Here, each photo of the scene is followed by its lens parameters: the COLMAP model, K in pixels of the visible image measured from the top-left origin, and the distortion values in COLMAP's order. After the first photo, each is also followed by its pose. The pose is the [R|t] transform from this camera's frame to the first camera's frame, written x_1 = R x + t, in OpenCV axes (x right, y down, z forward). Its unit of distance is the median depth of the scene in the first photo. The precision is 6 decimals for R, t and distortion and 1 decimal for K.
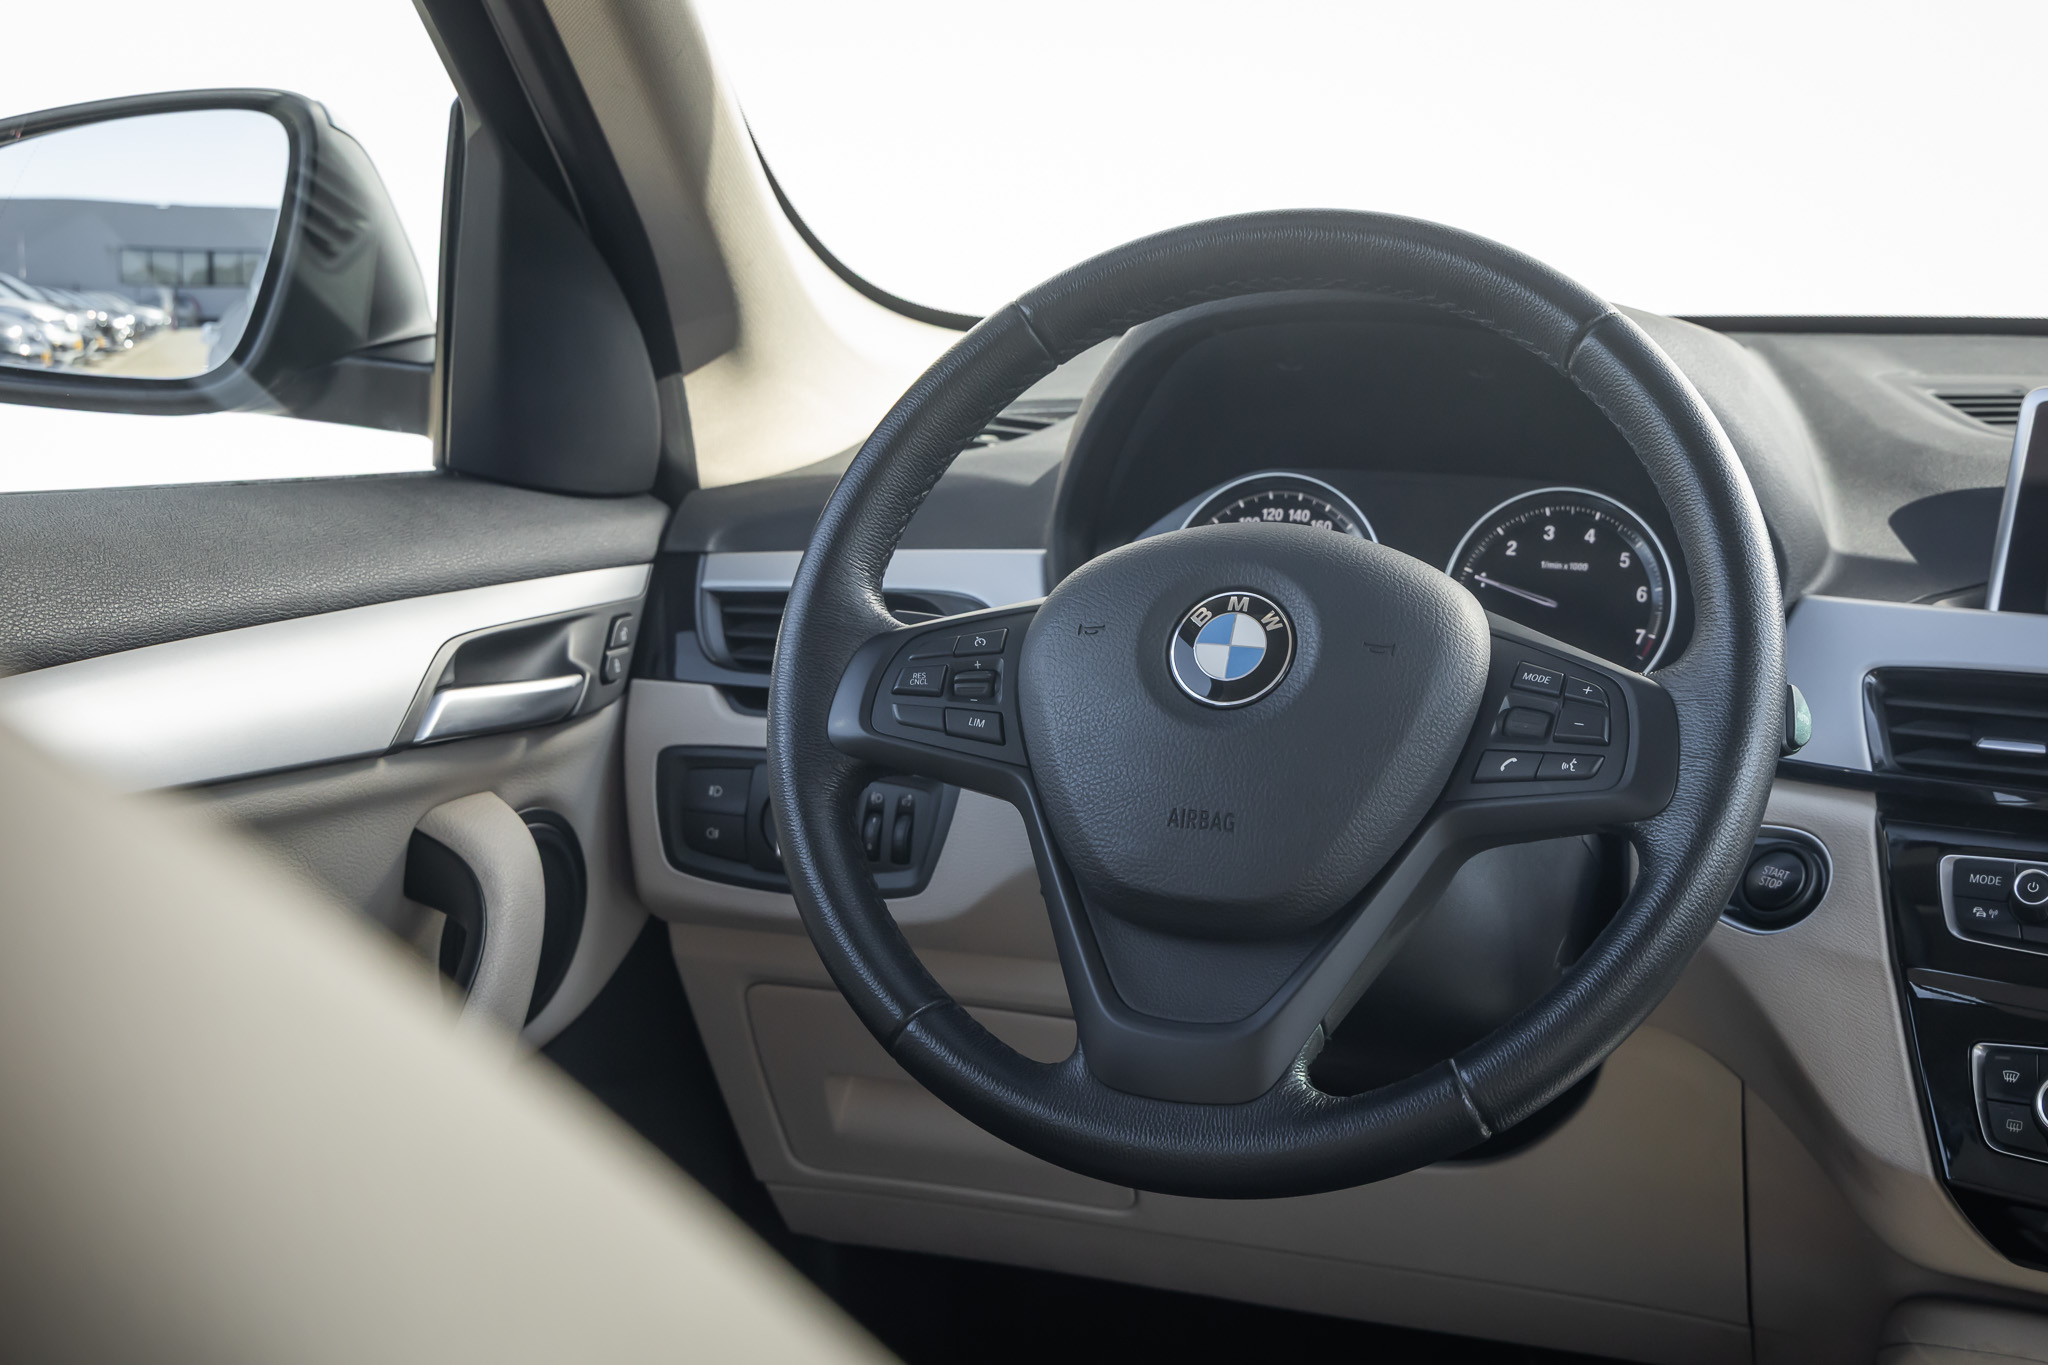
lens RADIAL K [[3147.7, 0, 1006.5], [0, 3147.7, 654.3], [0, 0, 1]] dist [-0.000331, 0.000000]
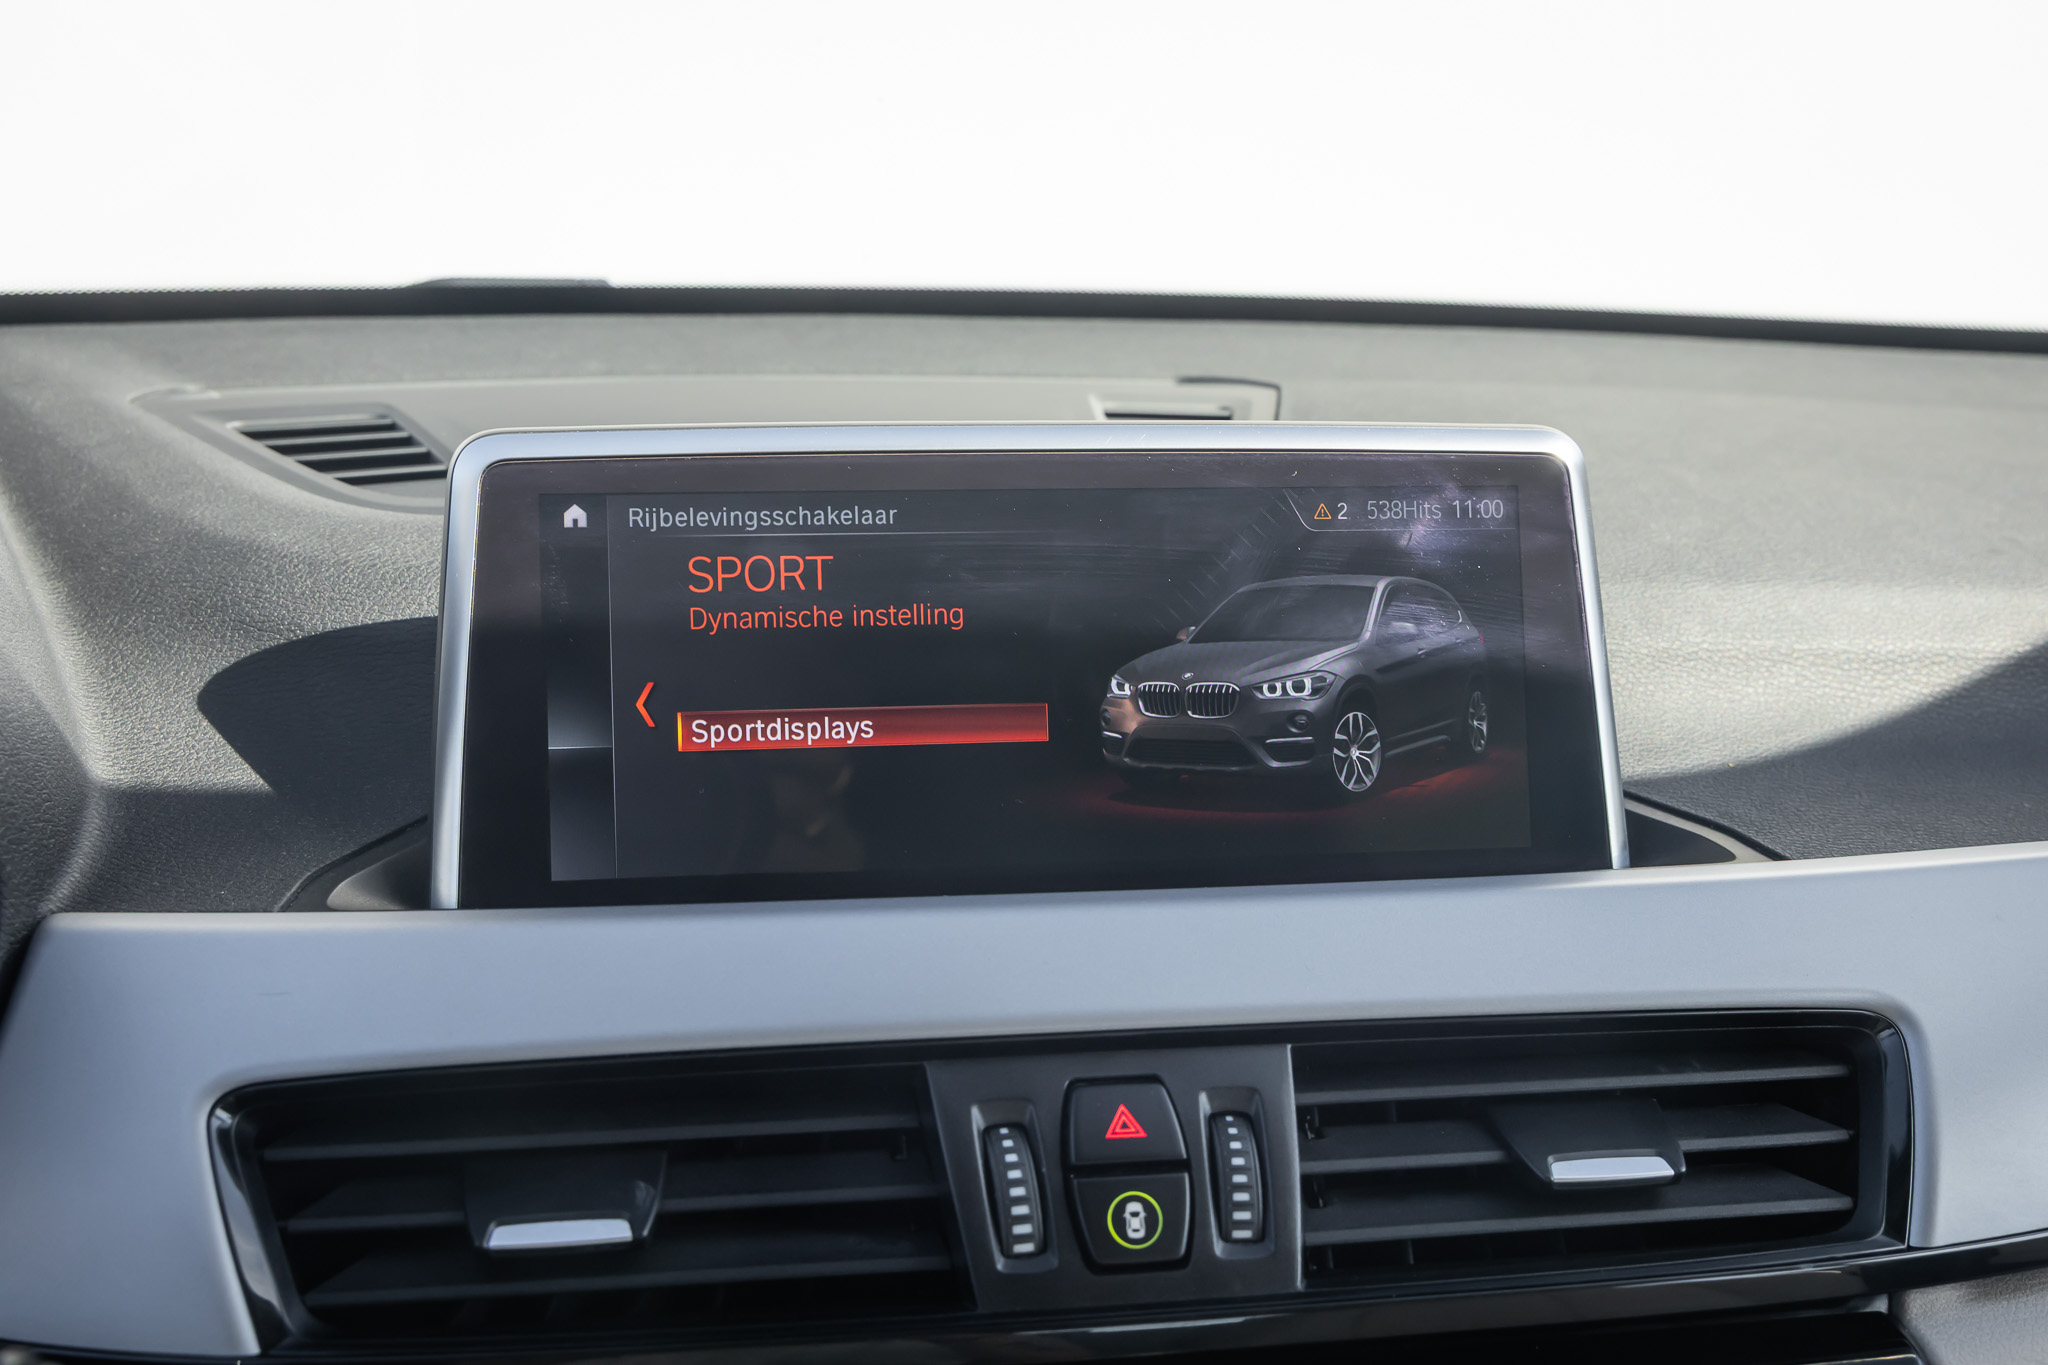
lens RADIAL K [[2315.4, 0, 1028.5], [0, 2315.4, 699.6], [0, 0, 1]] dist [0.023888, 0.000000]
pose [[0.796673, -0.135119, 0.589113, 0.164075], [0.090066, 0.990348, 0.105348, -0.069742], [-0.597662, -0.030869, 0.801154, 0.613091]]
